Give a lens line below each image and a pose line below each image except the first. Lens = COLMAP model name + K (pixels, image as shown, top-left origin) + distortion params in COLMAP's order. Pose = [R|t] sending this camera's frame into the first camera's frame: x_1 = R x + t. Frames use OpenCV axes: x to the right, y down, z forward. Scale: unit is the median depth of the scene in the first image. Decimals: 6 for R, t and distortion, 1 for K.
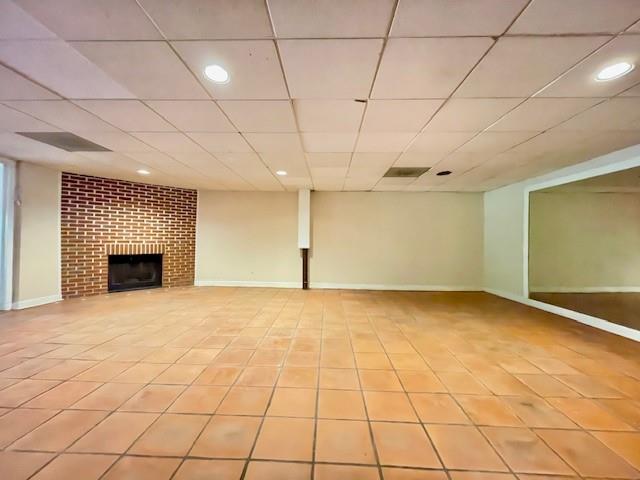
lens RADIAL K [[260.2, 0, 318.7], [0, 260.2, 239.3], [0, 0, 1]] dist [-0.000987, -0.000035]
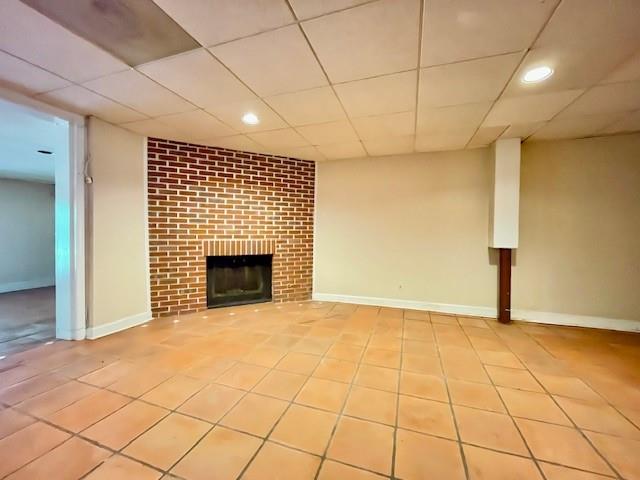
lens RADIAL K [[260.2, 0, 318.7], [0, 260.2, 239.3], [0, 0, 1]] dist [-0.000987, -0.000035]
pose [[0.956996, 0.000117, -0.290100, -0.315552], [0.006498, 0.999740, 0.021842, 0.001013], [0.290027, -0.022787, 0.956747, 0.417734]]
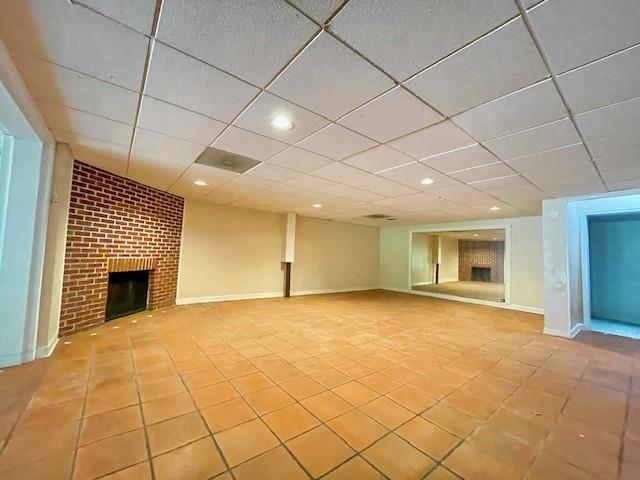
lens RADIAL K [[260.2, 0, 318.7], [0, 260.2, 239.3], [0, 0, 1]] dist [-0.000987, -0.000035]
pose [[0.760000, 0.054334, 0.647648, -0.842306], [-0.030257, 0.998377, -0.048251, -0.021055], [-0.649218, 0.017075, 0.760410, 0.007703]]
